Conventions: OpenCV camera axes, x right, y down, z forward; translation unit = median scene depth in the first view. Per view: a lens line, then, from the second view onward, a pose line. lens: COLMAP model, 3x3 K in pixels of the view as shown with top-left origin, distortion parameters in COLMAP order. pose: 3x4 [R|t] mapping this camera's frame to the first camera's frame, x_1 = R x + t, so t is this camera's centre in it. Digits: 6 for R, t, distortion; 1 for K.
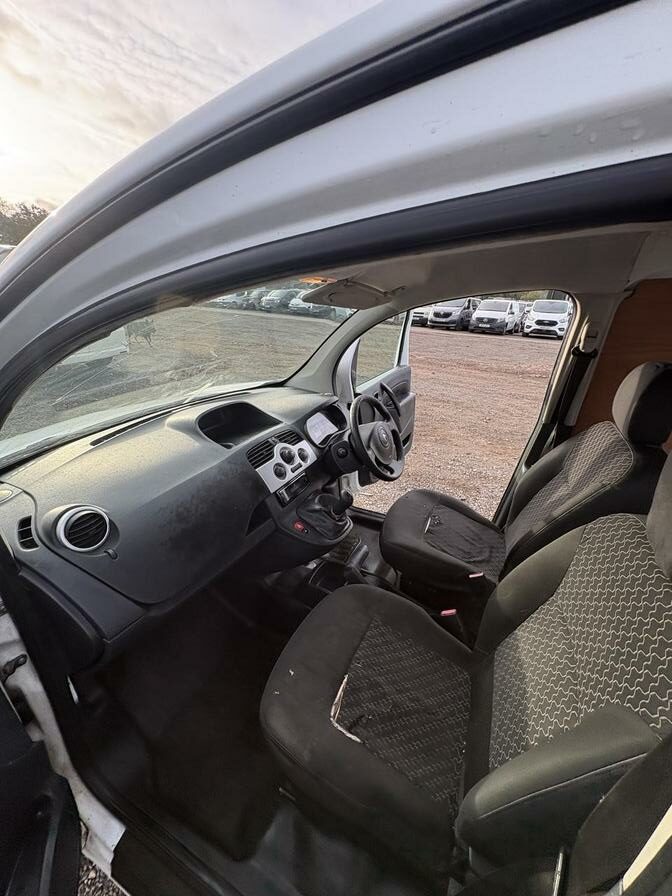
lens RADIAL K [[356.0, 0, 337.5], [0, 356.0, 443.4], [0, 0, 1]] dist [0.002792, 0.000376]
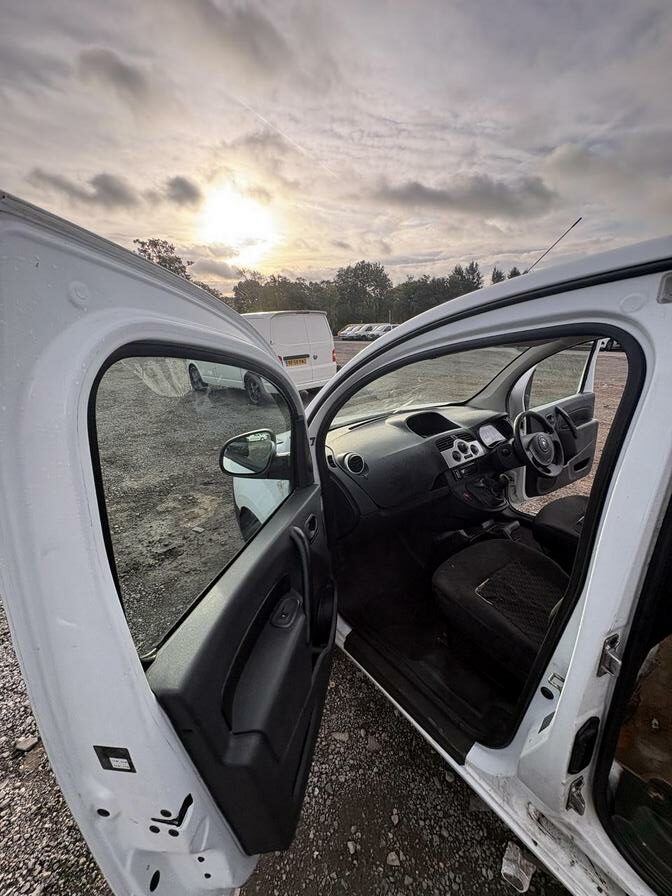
lens RADIAL K [[357.8, 0, 332.0], [0, 357.8, 445.3], [0, 0, 1]] dist [0.000207, 0.000144]
pose [[0.876340, 0.080843, -0.474861, 0.077909], [-0.118614, 0.991677, -0.050069, 0.145656], [0.466861, 0.100202, 0.878635, -0.493819]]
